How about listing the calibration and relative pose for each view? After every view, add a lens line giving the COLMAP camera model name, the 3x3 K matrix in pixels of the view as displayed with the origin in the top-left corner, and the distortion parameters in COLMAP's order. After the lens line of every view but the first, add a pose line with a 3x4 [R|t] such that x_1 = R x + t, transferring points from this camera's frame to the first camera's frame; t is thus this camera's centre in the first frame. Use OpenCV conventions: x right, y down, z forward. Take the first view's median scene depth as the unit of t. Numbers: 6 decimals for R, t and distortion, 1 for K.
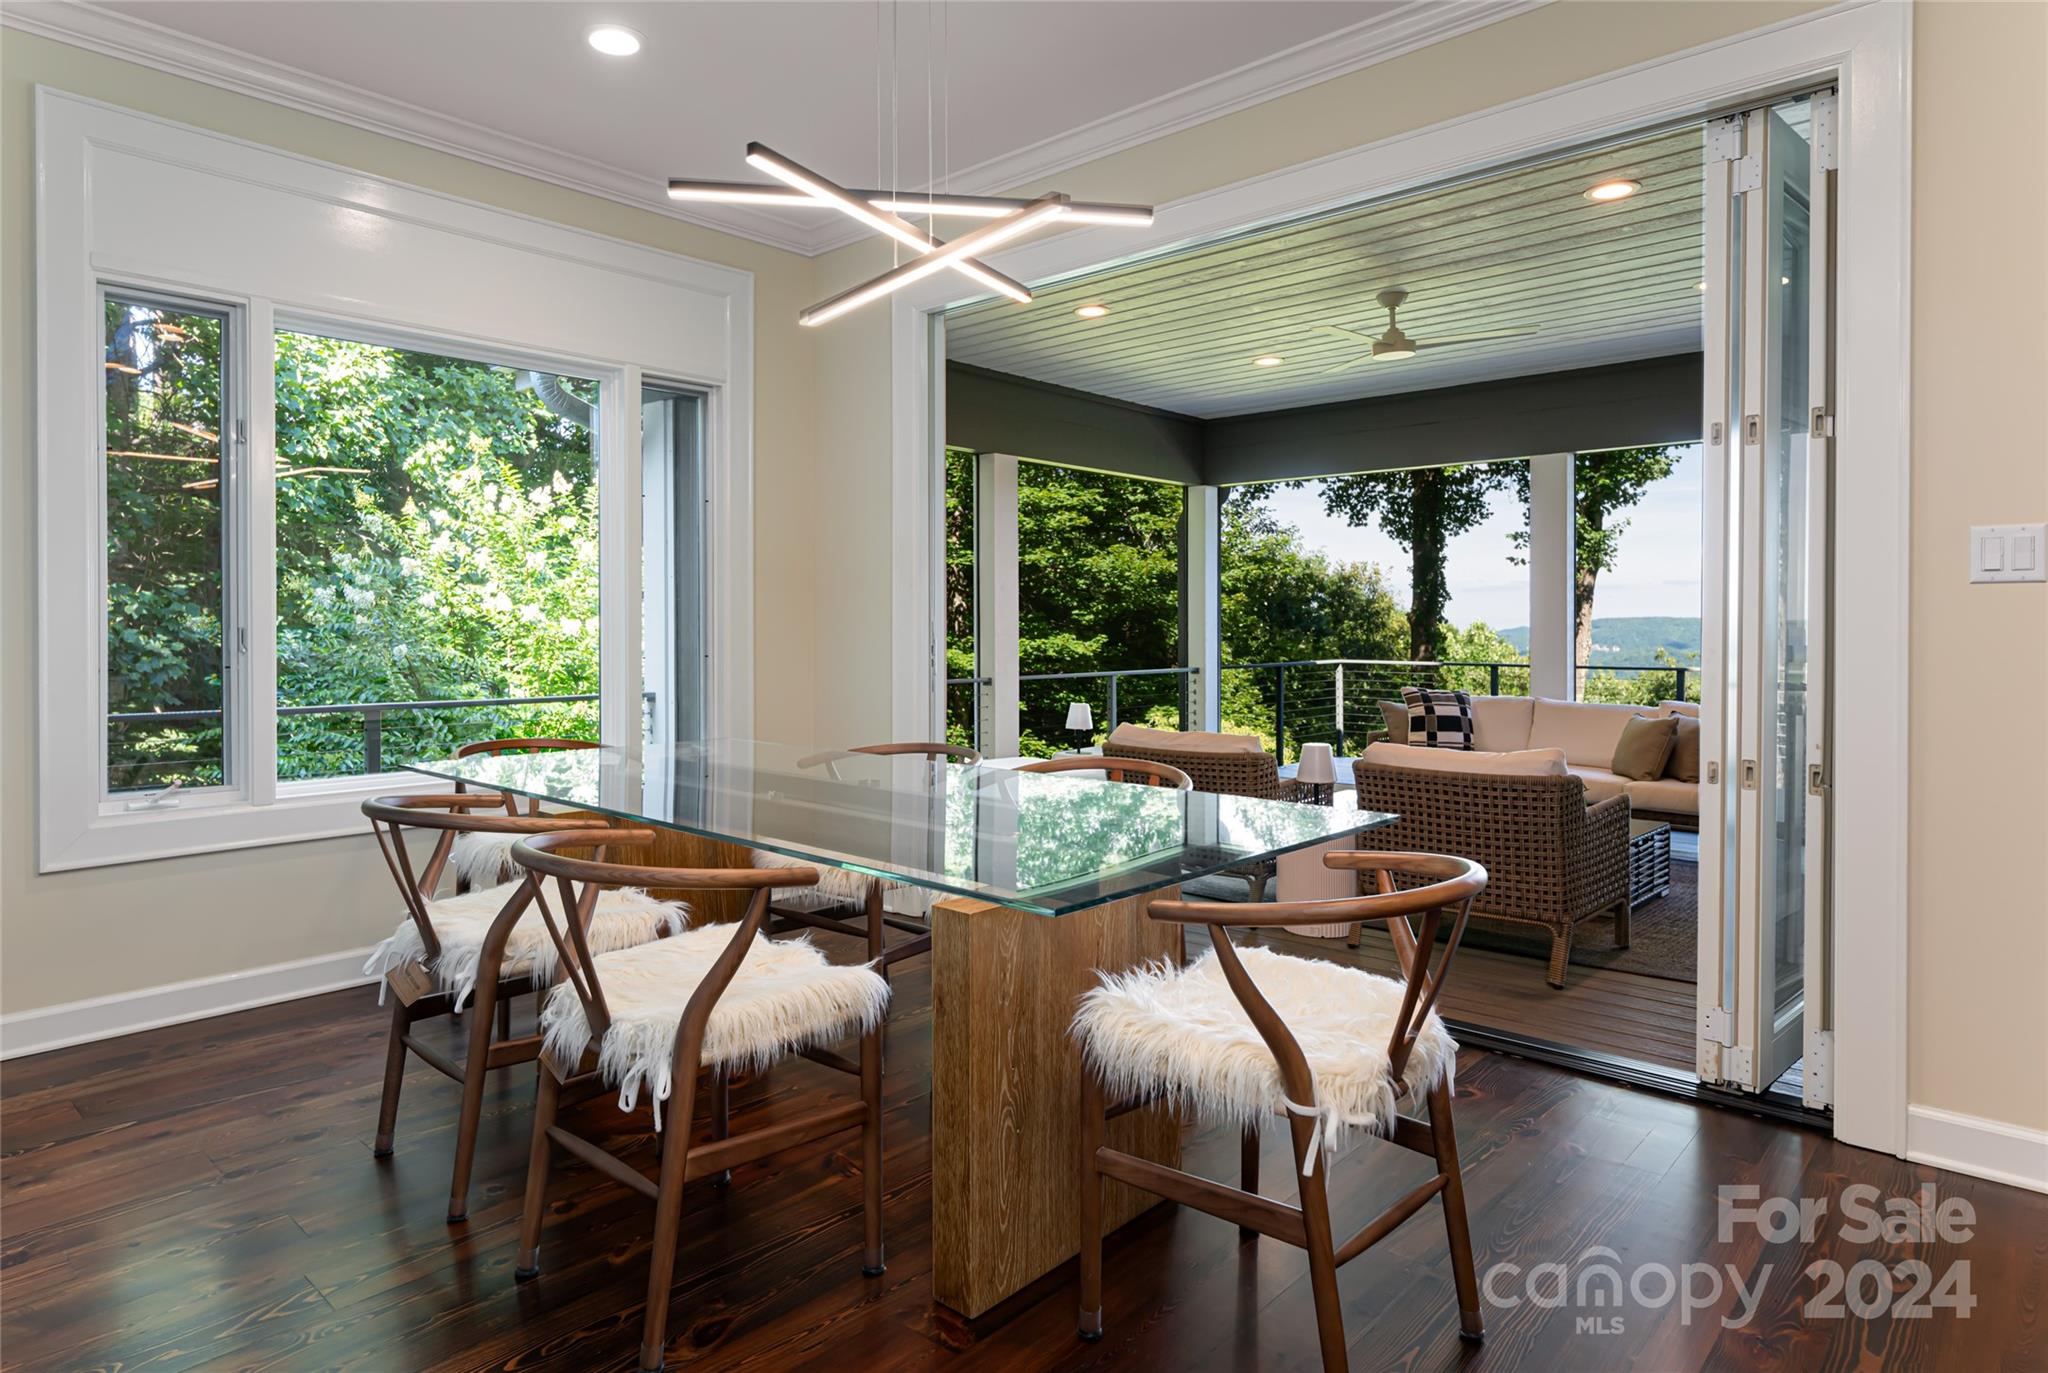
lens RADIAL K [[1144.7, 0, 1024.0], [0, 1144.7, 686.5], [0, 0, 1]] dist [0.000254, 0.000030]
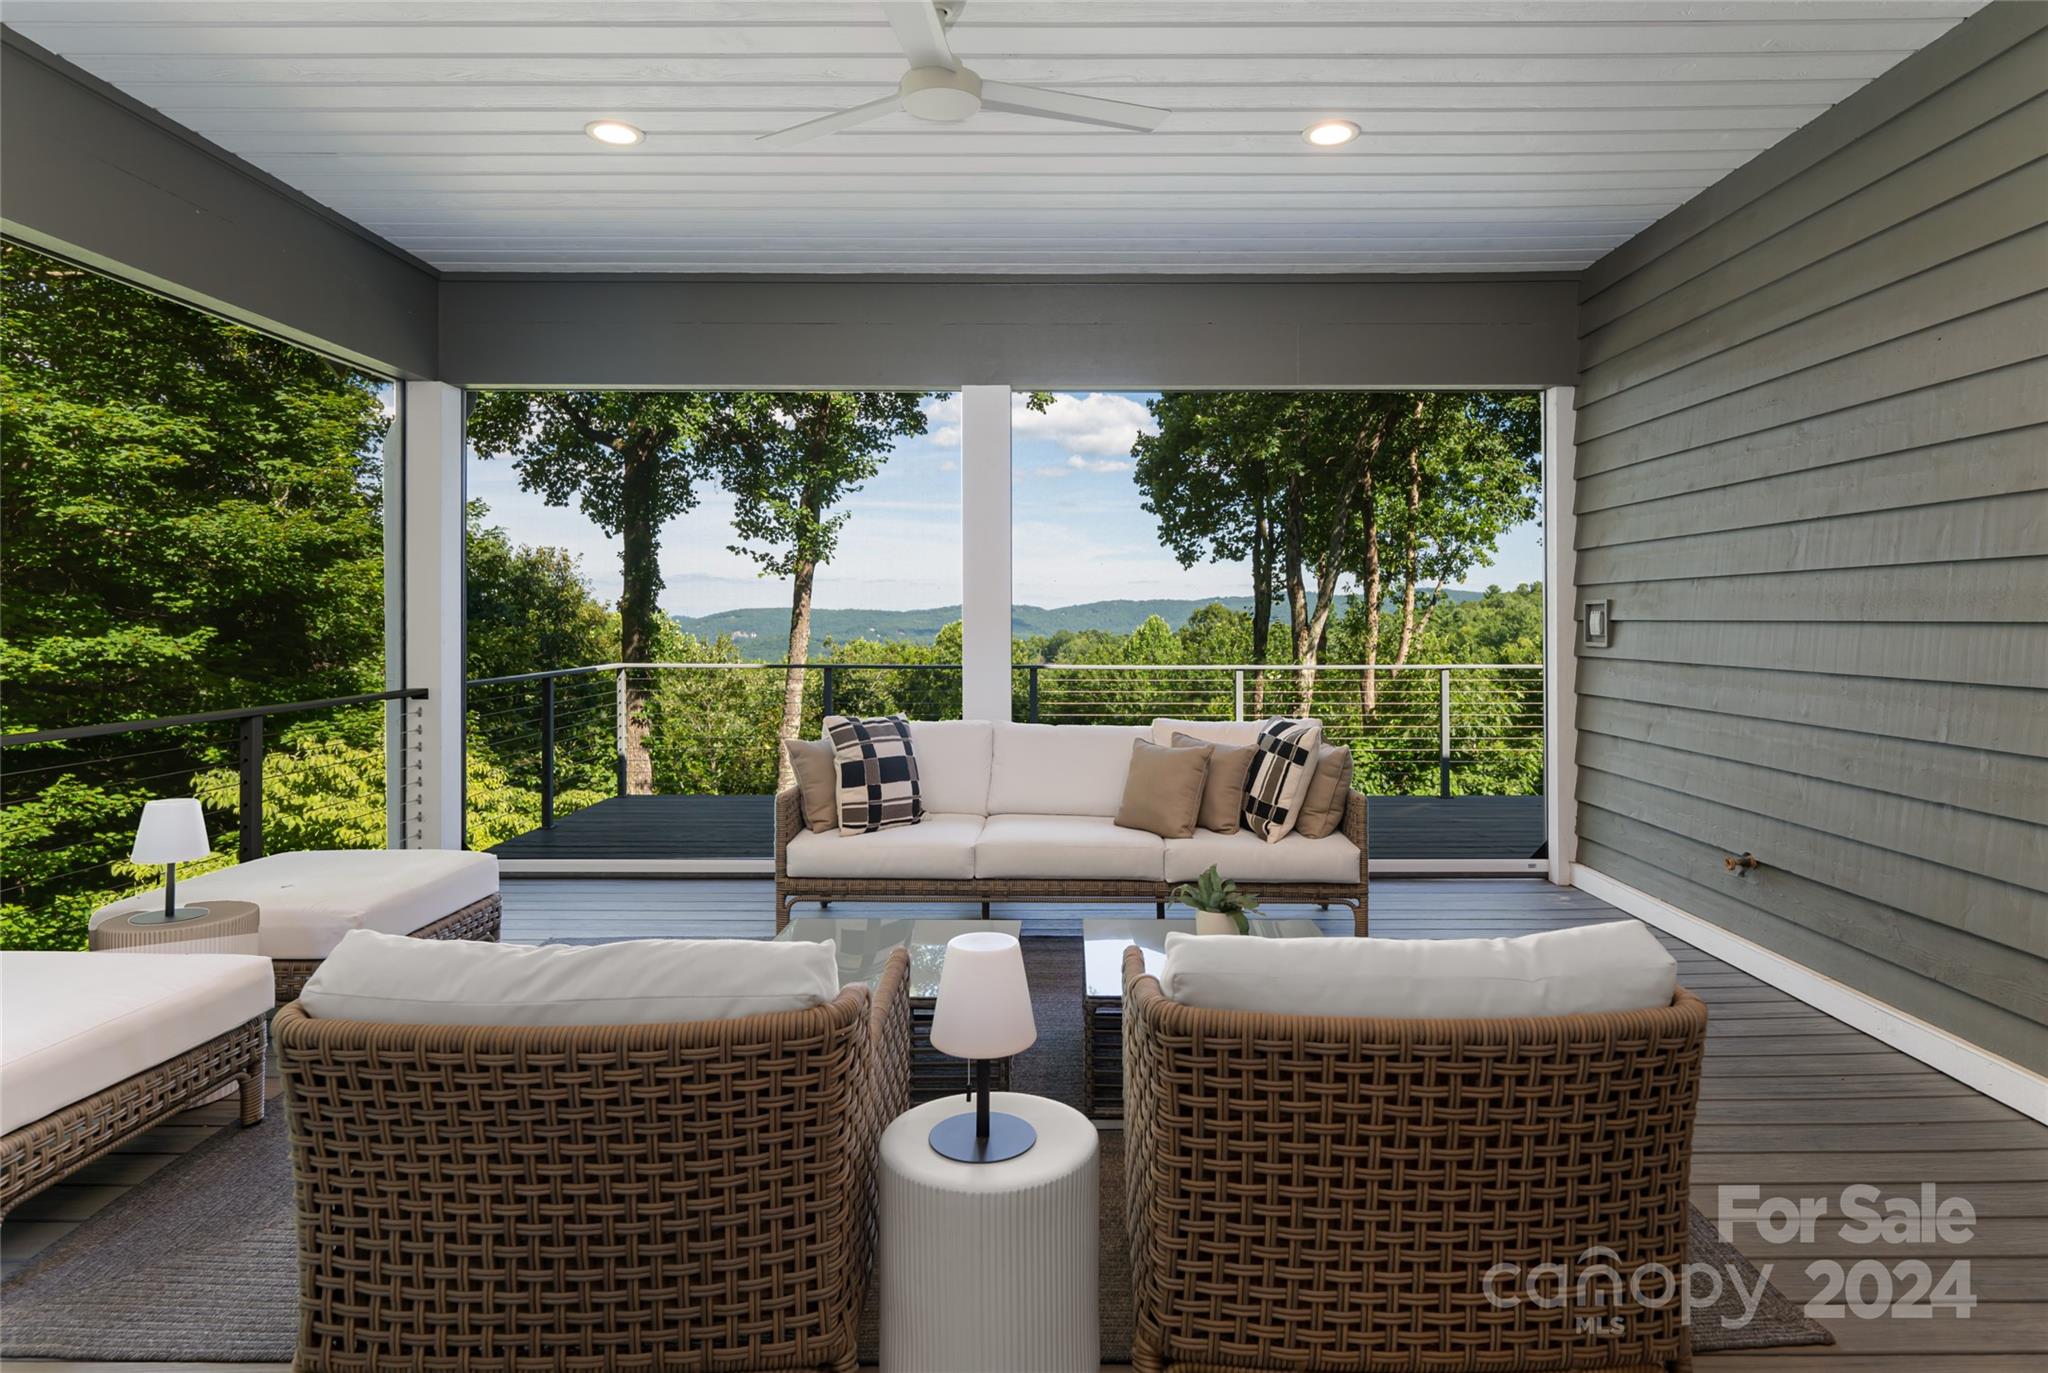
lens RADIAL K [[1070.5, 0, 1031.0], [0, 1070.5, 622.2], [0, 0, 1]] dist [-0.002353, -0.002060]
pose [[0.745586, -0.001518, 0.666408, 0.007351], [0.032114, 0.998917, -0.033653, -0.009246], [-0.665635, 0.046492, 0.744827, 0.159057]]
